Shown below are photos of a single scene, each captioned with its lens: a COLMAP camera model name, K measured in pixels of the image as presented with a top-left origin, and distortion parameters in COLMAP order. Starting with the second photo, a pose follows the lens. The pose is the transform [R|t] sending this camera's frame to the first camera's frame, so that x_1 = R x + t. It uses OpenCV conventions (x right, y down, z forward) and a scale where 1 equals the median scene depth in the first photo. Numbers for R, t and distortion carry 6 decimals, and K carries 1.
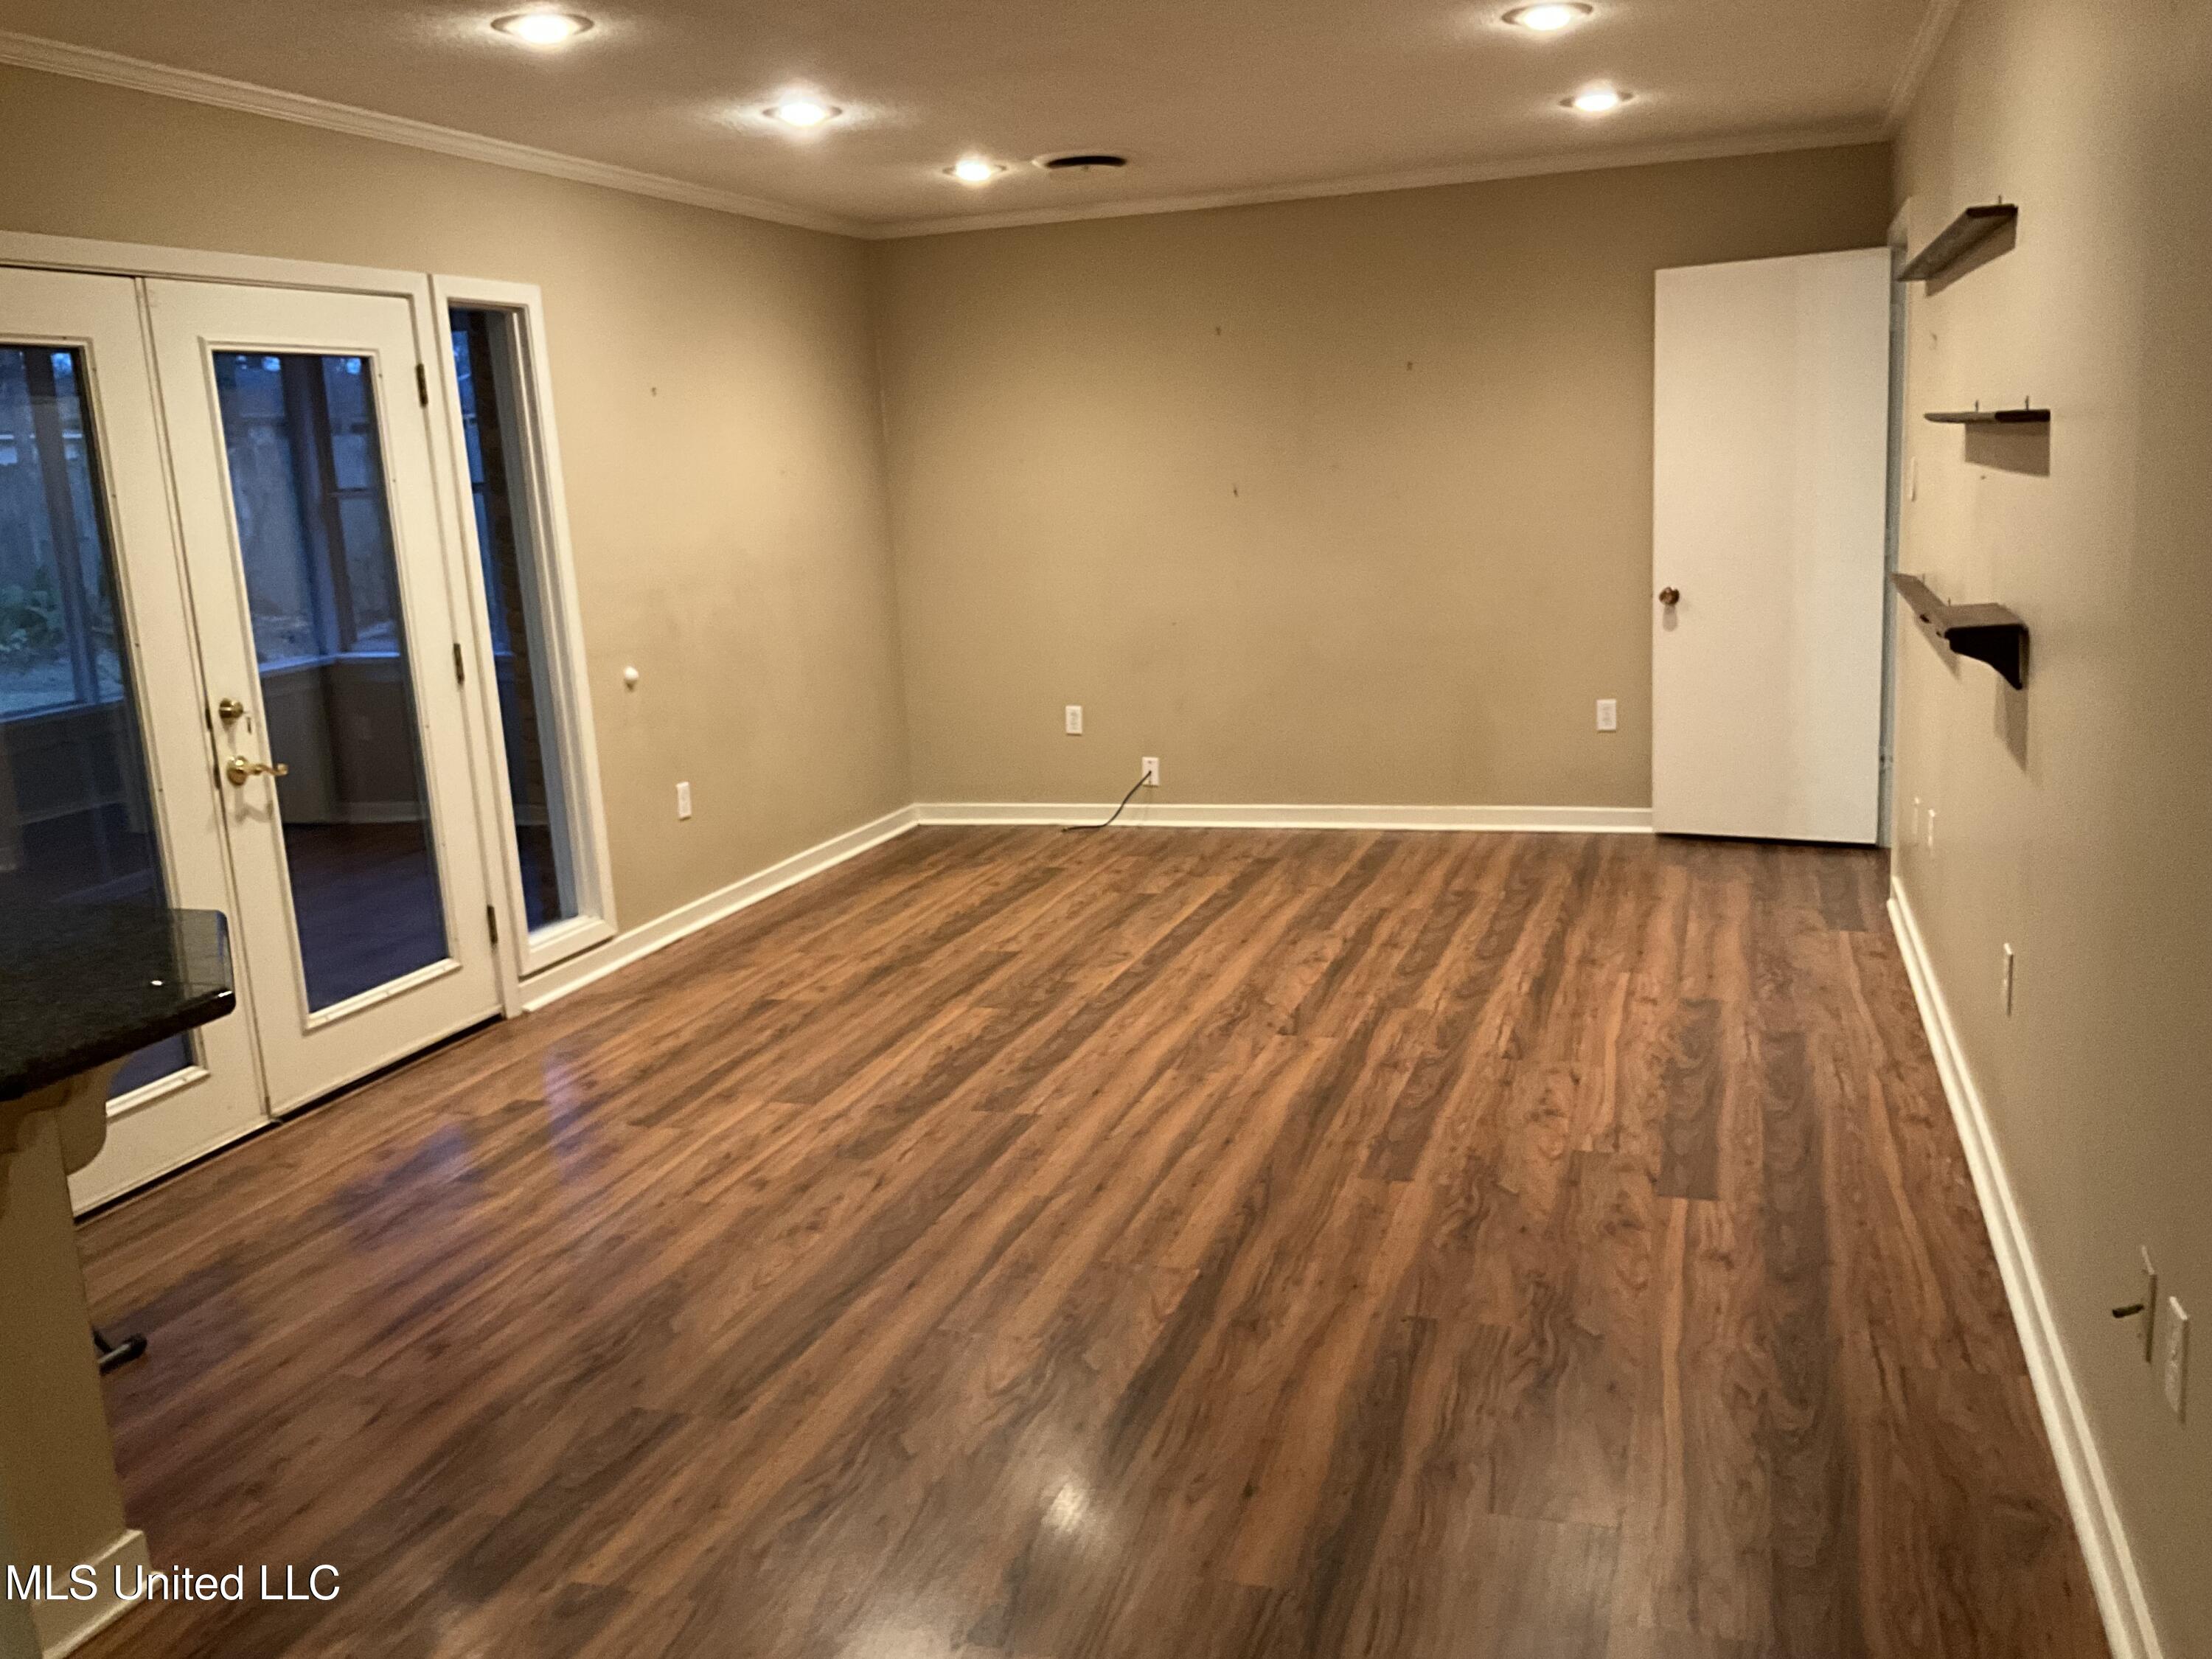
lens RADIAL K [[1821.4, 0, 1106.0], [0, 1821.4, 829.5], [0, 0, 1]] dist [0.111198, -0.238626]
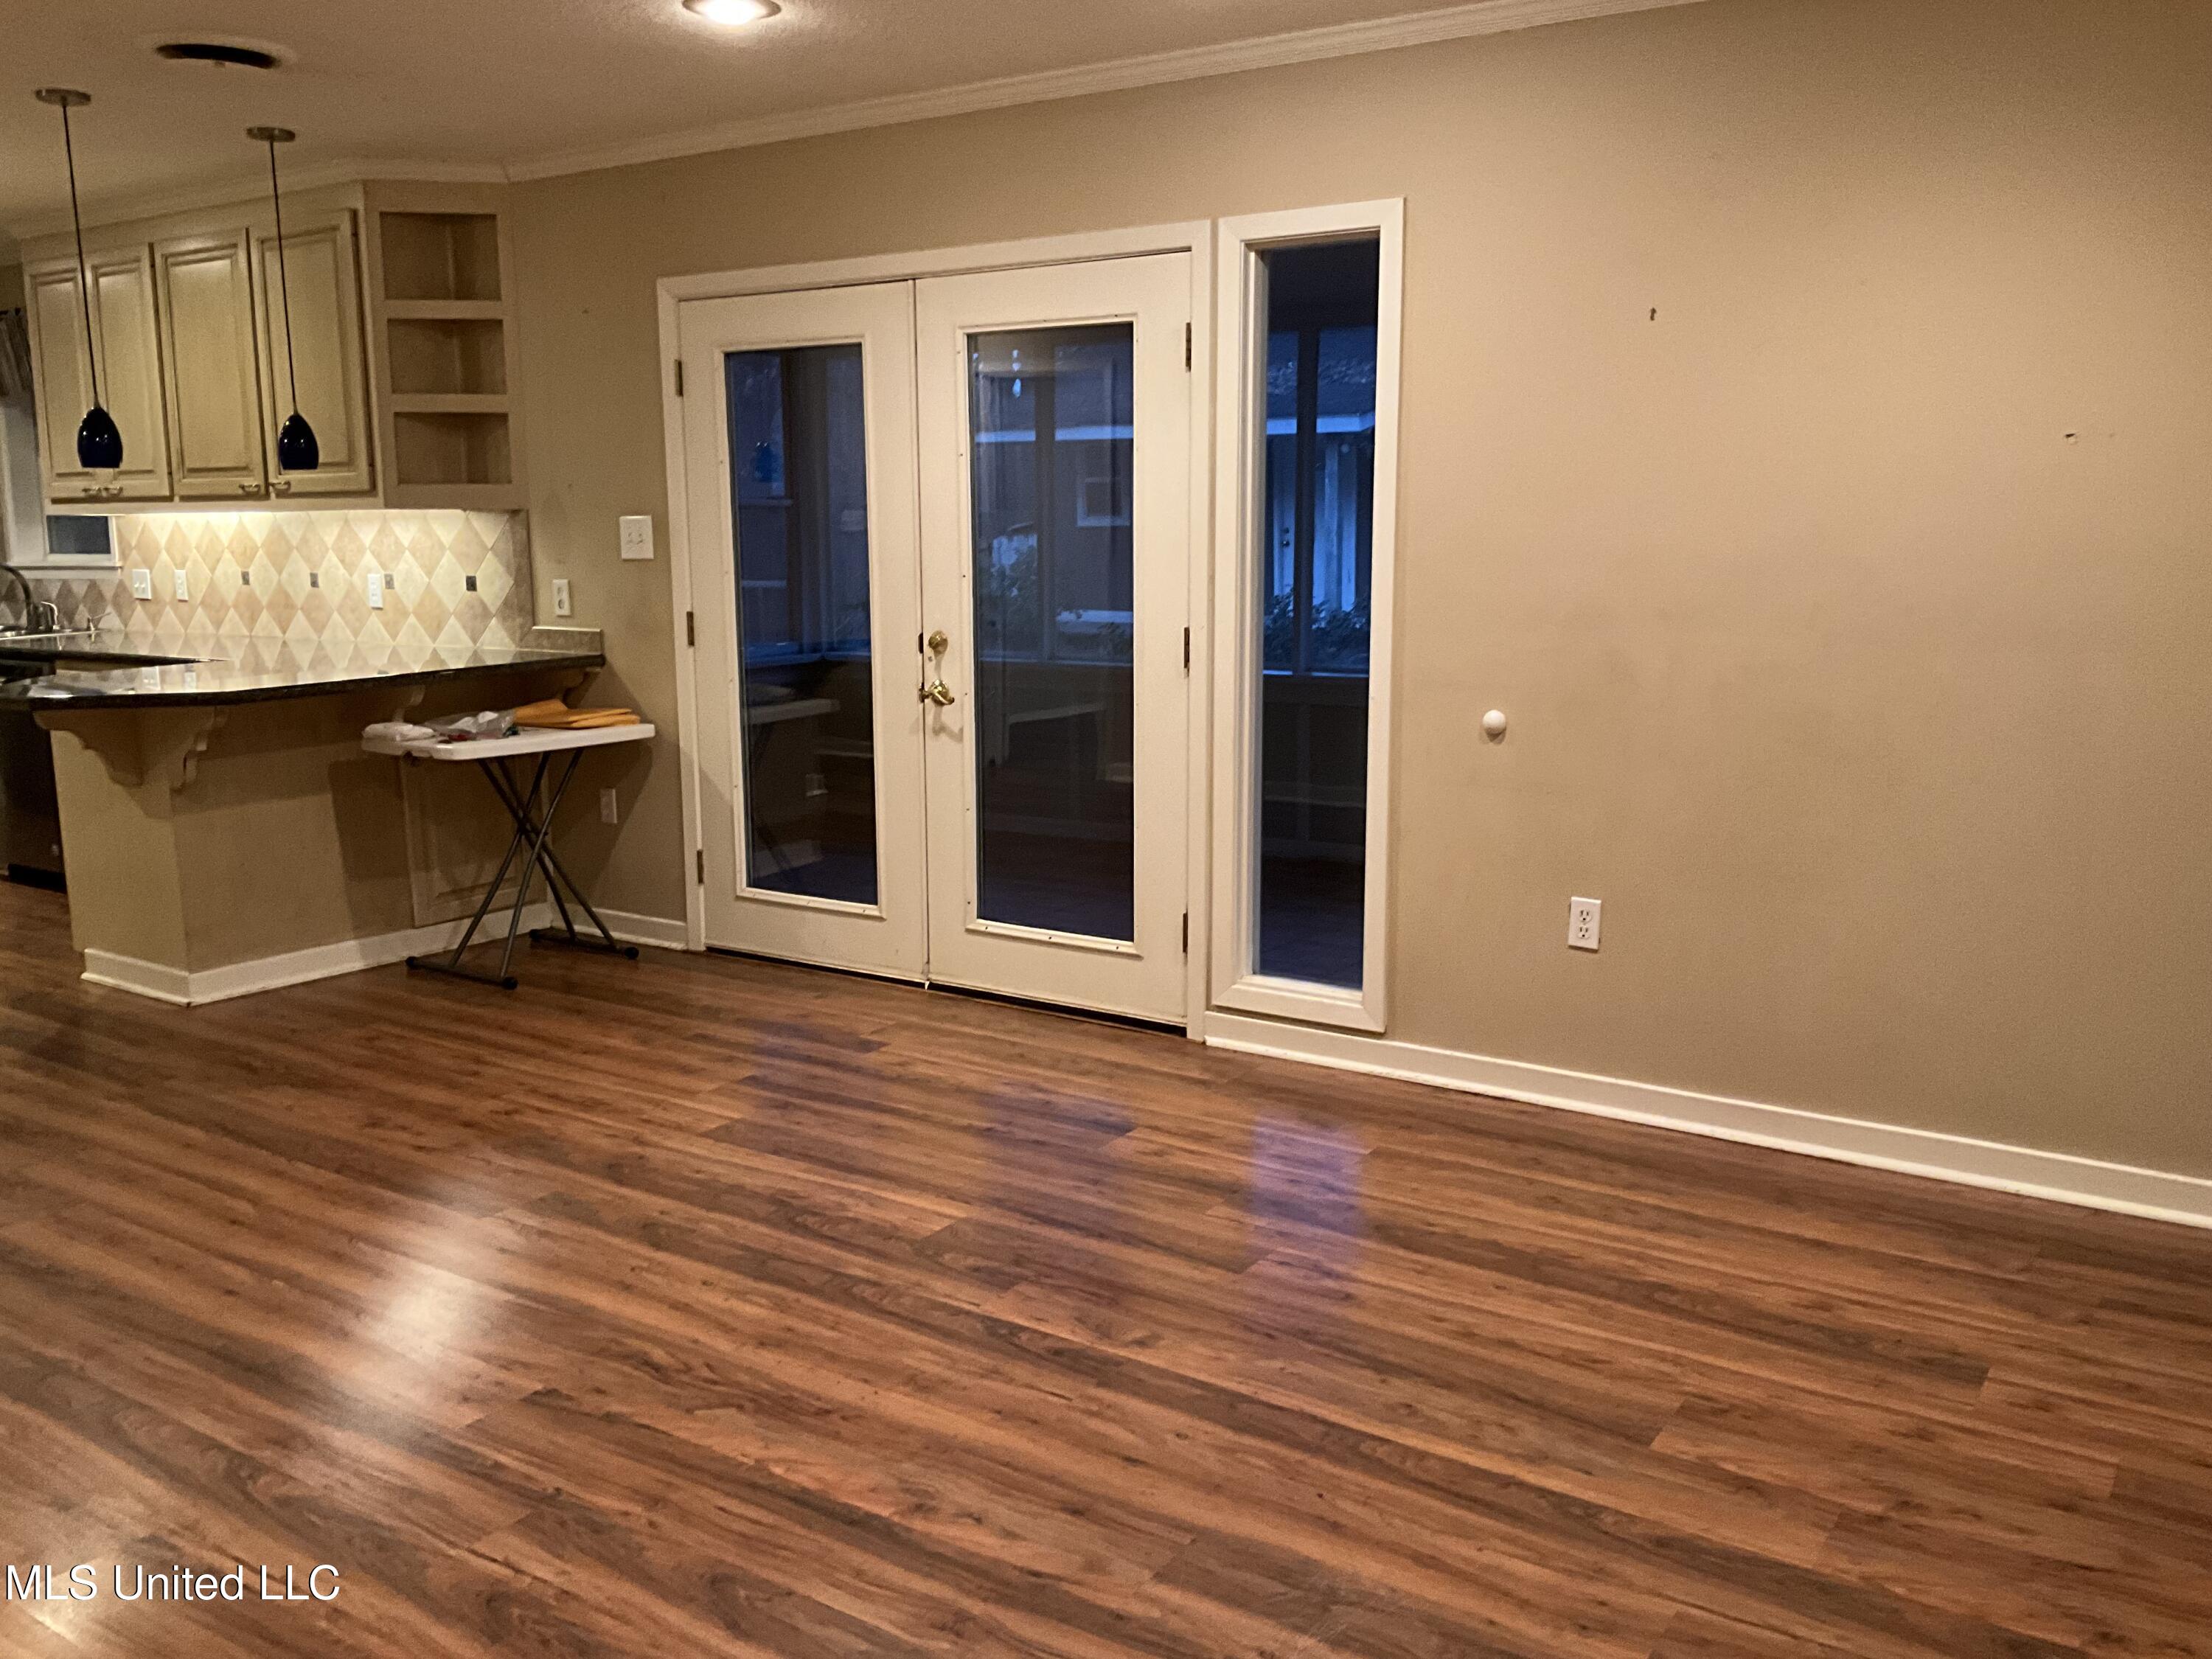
lens RADIAL K [[1821.4, 0, 1106.0], [0, 1821.4, 829.5], [0, 0, 1]] dist [0.111198, -0.238626]
pose [[-0.254825, 0.221152, -0.941359, 0.600727], [-0.173595, 0.947219, 0.269520, -0.270536], [0.951278, 0.232095, -0.202984, 1.291630]]
